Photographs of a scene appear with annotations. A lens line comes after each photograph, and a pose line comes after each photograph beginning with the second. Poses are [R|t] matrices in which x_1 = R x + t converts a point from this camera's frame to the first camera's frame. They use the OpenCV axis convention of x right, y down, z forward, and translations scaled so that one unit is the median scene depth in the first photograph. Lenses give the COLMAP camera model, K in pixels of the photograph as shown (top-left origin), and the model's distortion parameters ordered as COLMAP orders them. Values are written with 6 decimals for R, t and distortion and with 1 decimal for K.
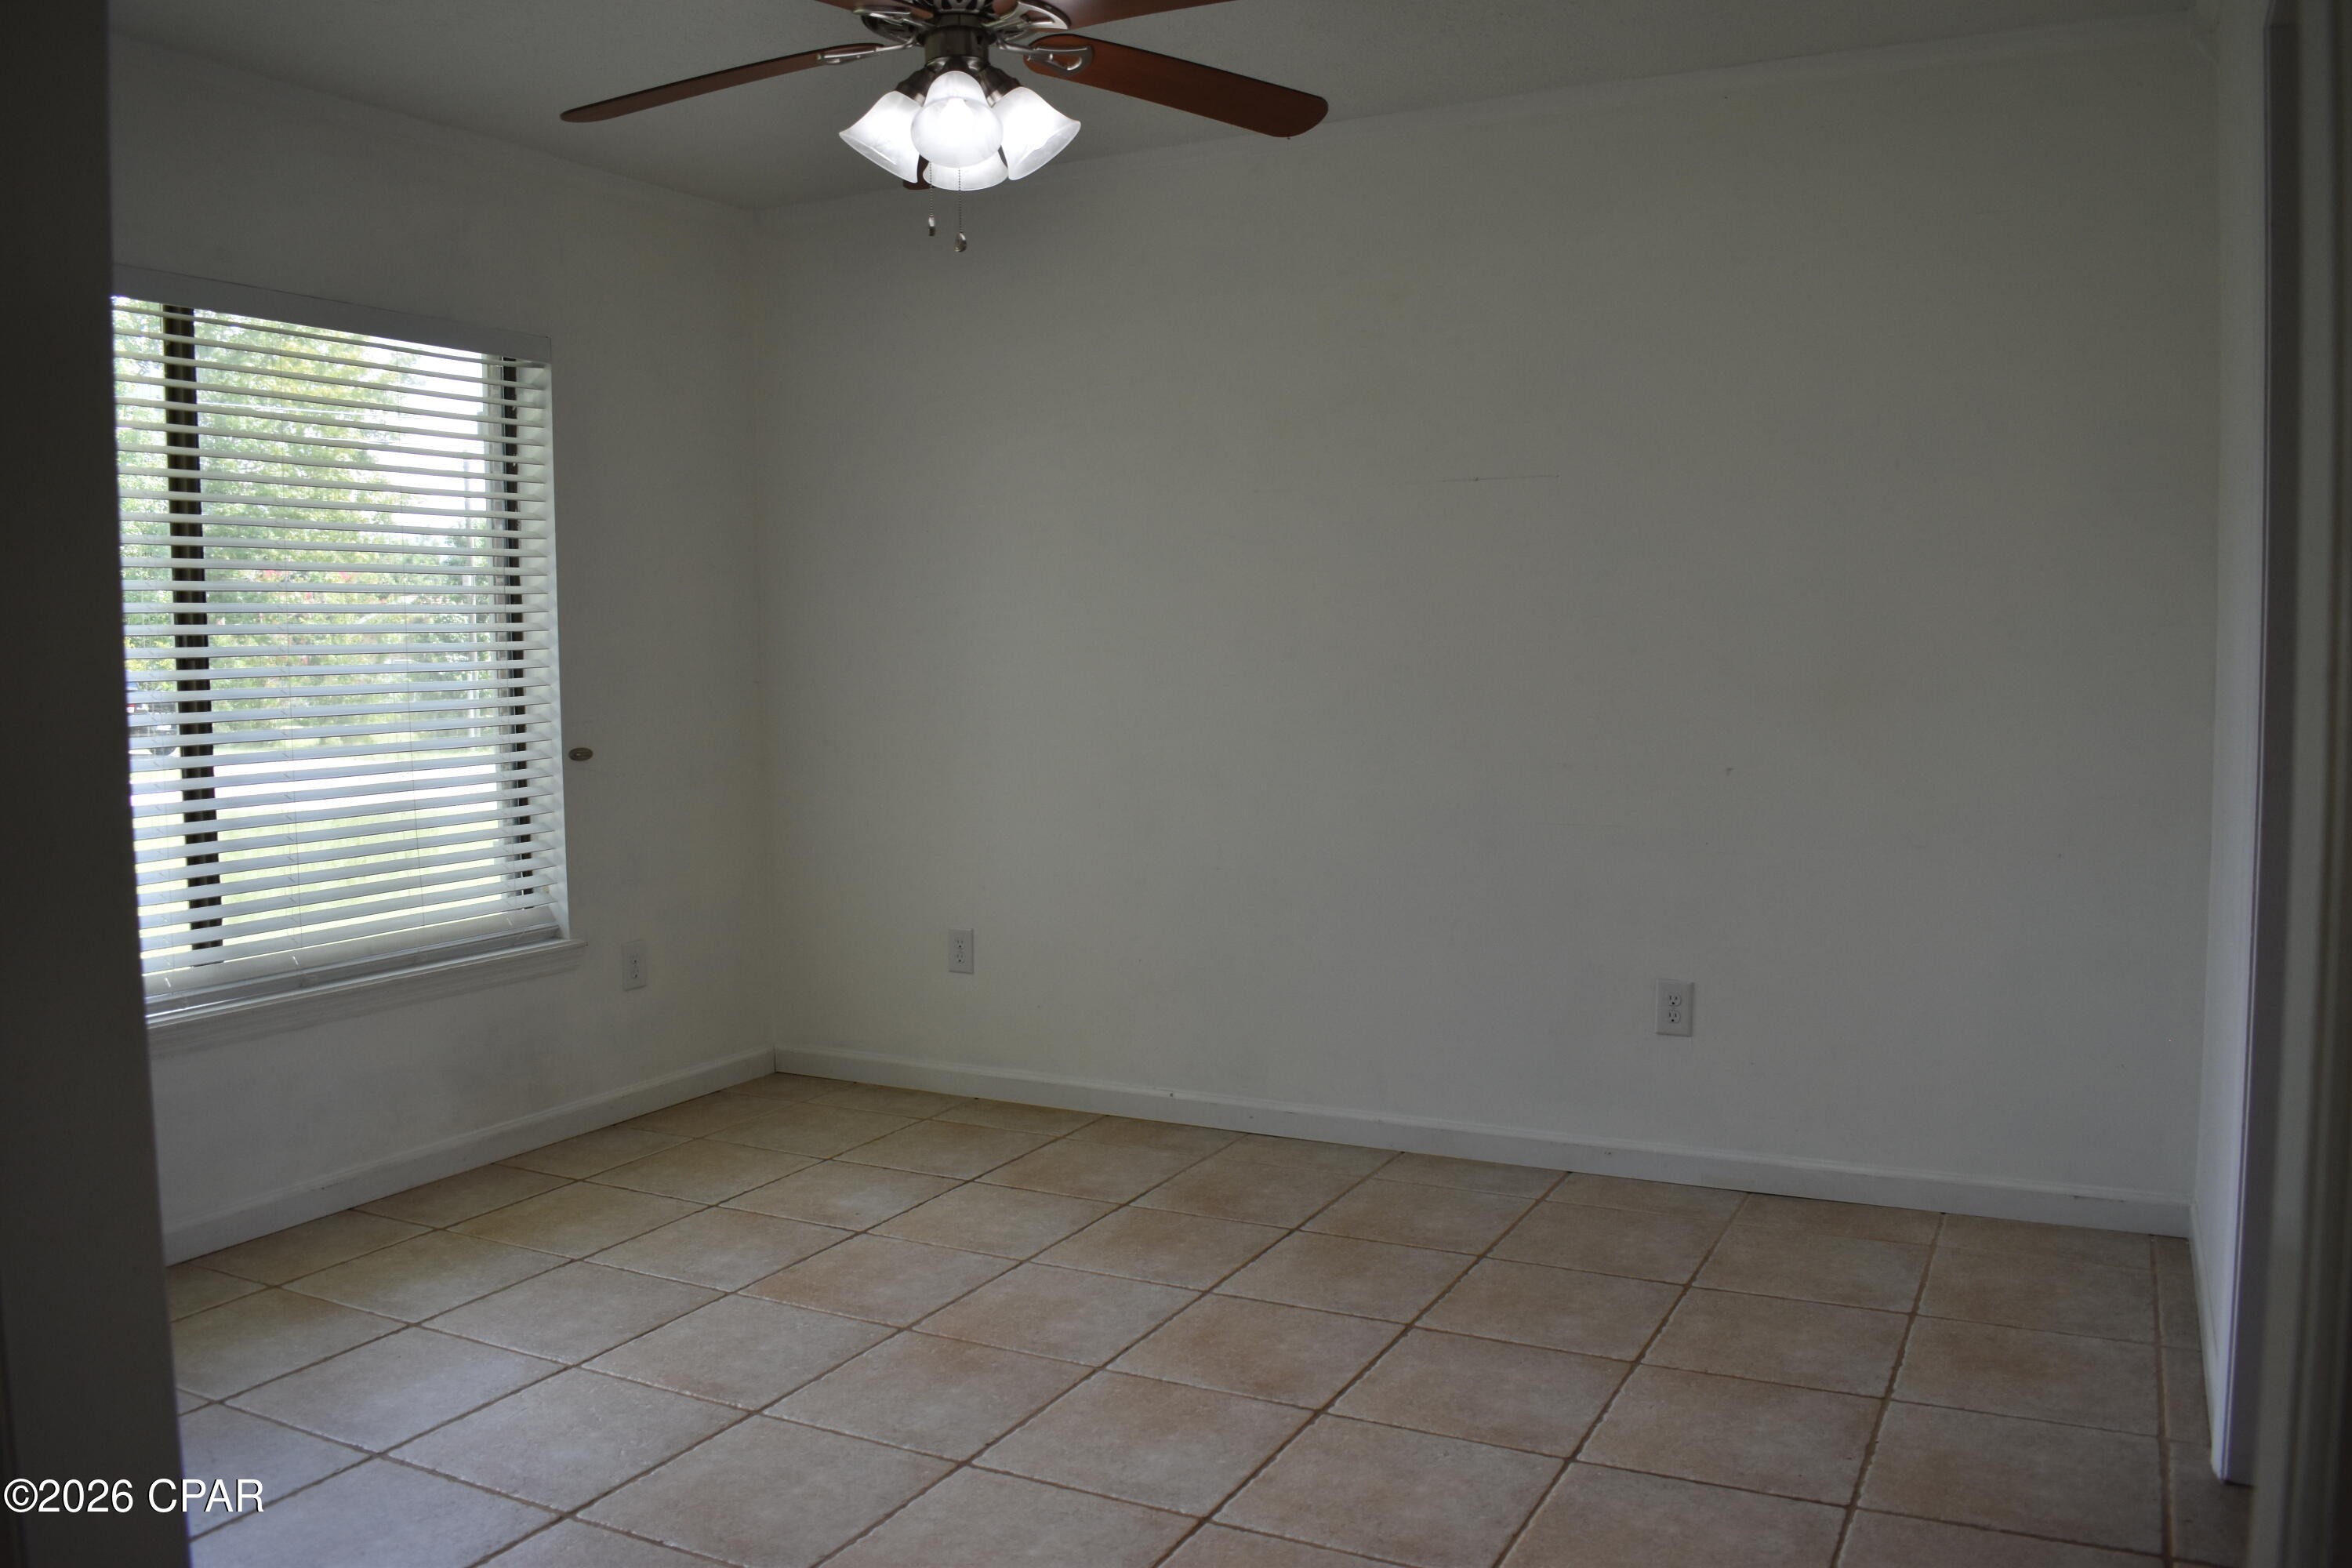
lens RADIAL K [[1838.3, 0, 1172.9], [0, 1838.3, 782.9], [0, 0, 1]] dist [-0.077946, -0.000266]
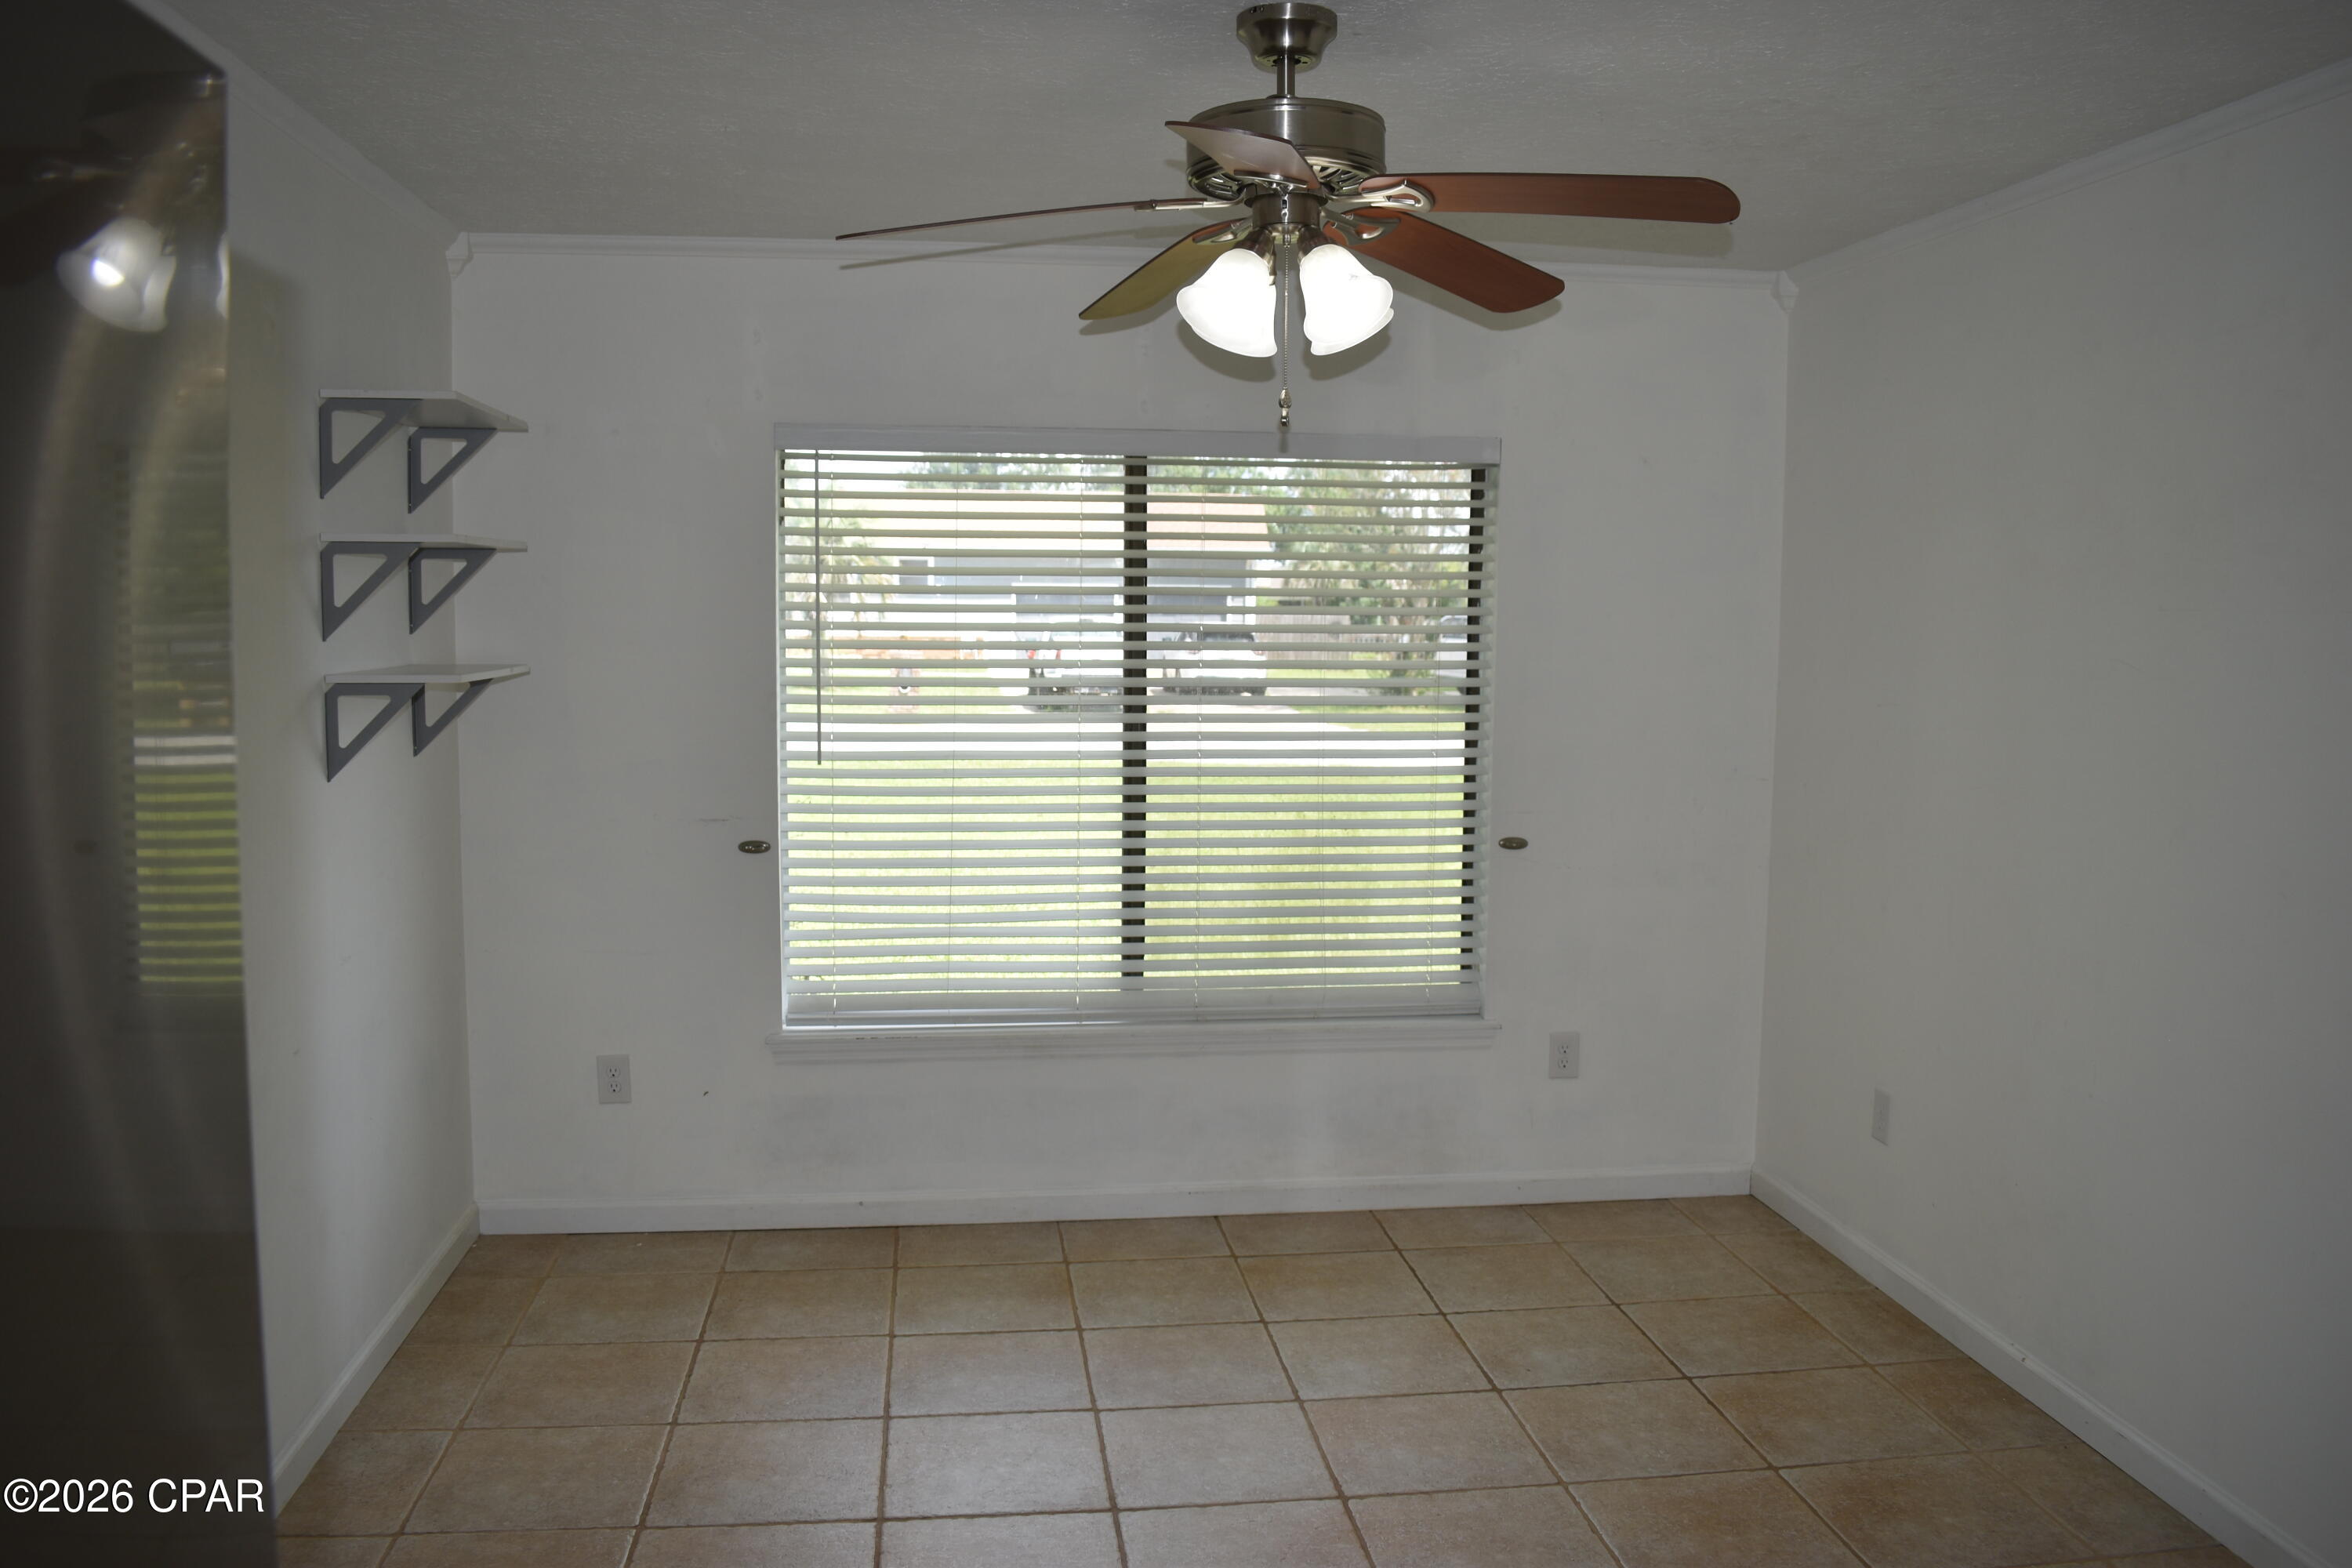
lens RADIAL K [[1838.3, 0, 1175.3], [0, 1838.3, 785.6], [0, 0, 1]] dist [-0.077946, -0.000266]
pose [[0.574624, 0.102870, -0.811926, 0.463635], [-0.078899, 0.994411, 0.070152, -0.122596], [0.814605, 0.023749, 0.579529, 0.281086]]
